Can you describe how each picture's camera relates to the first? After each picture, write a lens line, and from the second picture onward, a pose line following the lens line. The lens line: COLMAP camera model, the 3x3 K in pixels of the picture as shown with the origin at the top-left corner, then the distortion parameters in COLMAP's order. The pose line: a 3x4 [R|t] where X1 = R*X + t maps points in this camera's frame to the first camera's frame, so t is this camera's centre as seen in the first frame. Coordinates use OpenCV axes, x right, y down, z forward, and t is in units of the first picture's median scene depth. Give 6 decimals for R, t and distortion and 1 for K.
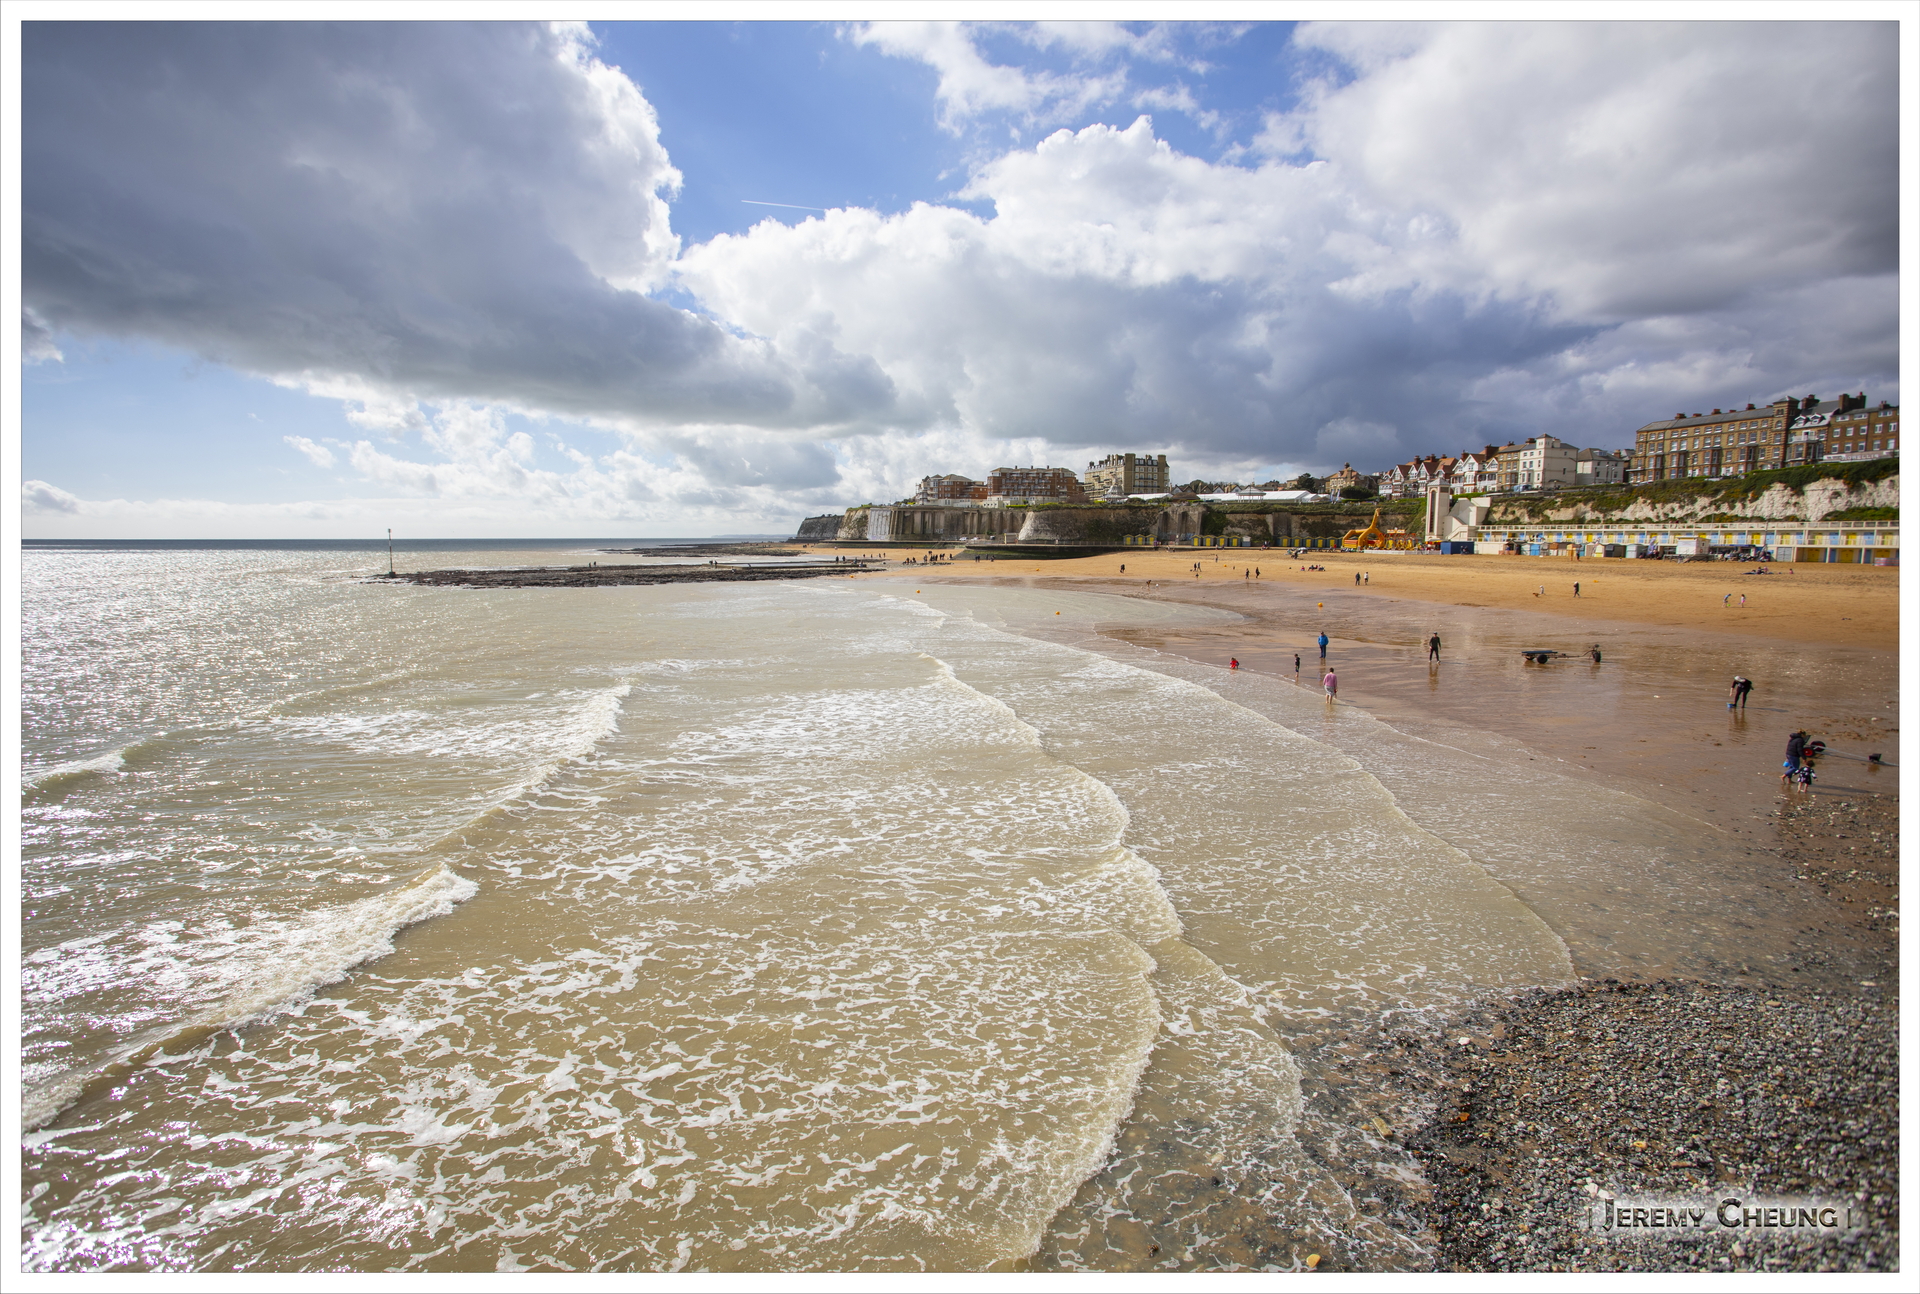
lens RADIAL K [[950.9, 0, 957.6], [0, 950.9, 626.3], [0, 0, 1]] dist [-0.034564, 0.022523]
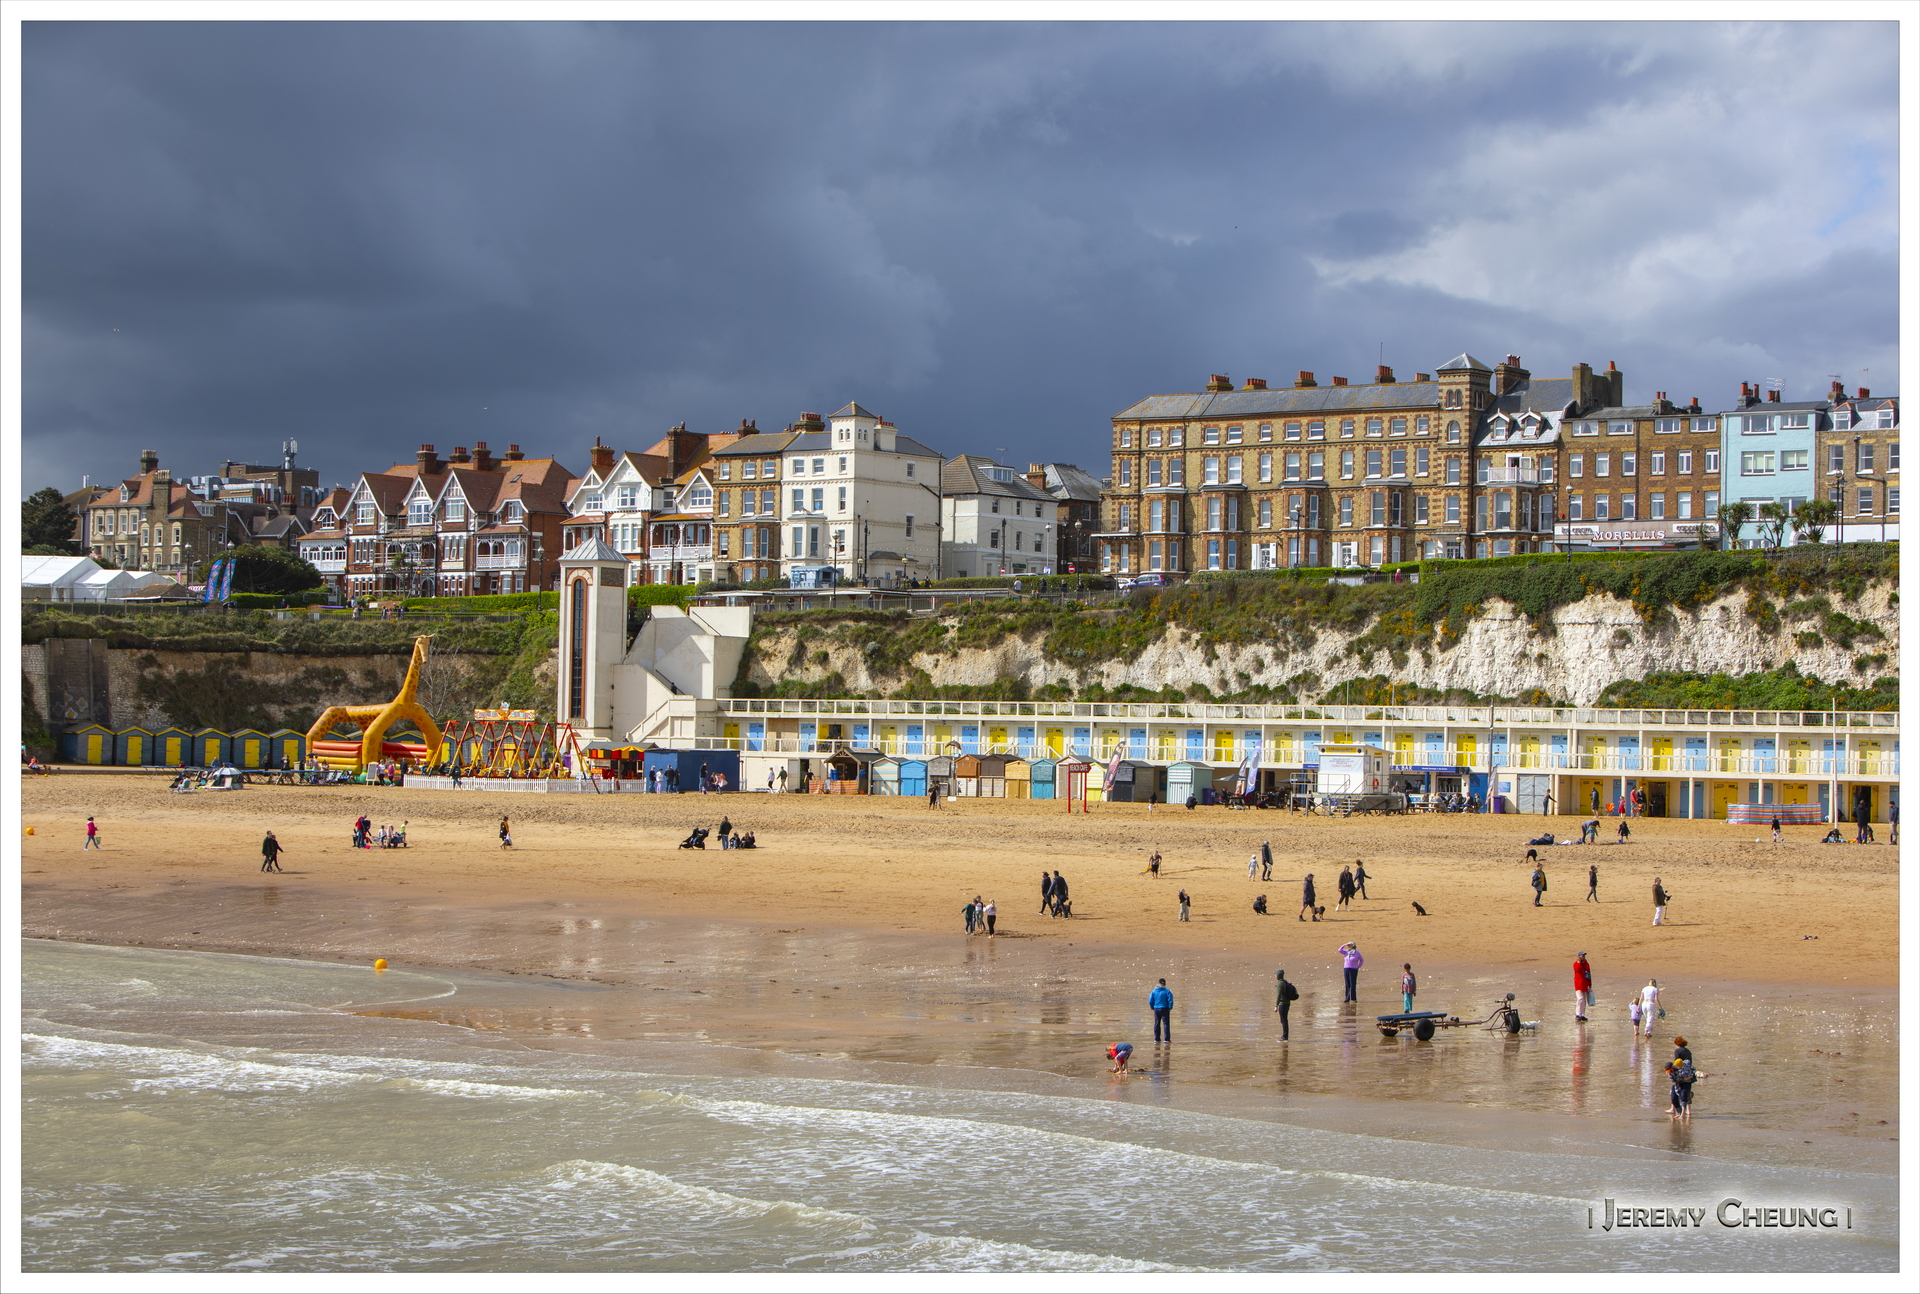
lens RADIAL K [[4129.2, 0, 962.8], [0, 4129.2, 709.7], [0, 0, 1]] dist [-0.297108, 0.000000]
pose [[0.799870, 0.014603, 0.599996, -0.208876], [0.042443, 0.995825, -0.080820, 0.009139], [-0.598671, 0.090111, 0.795910, -0.122753]]
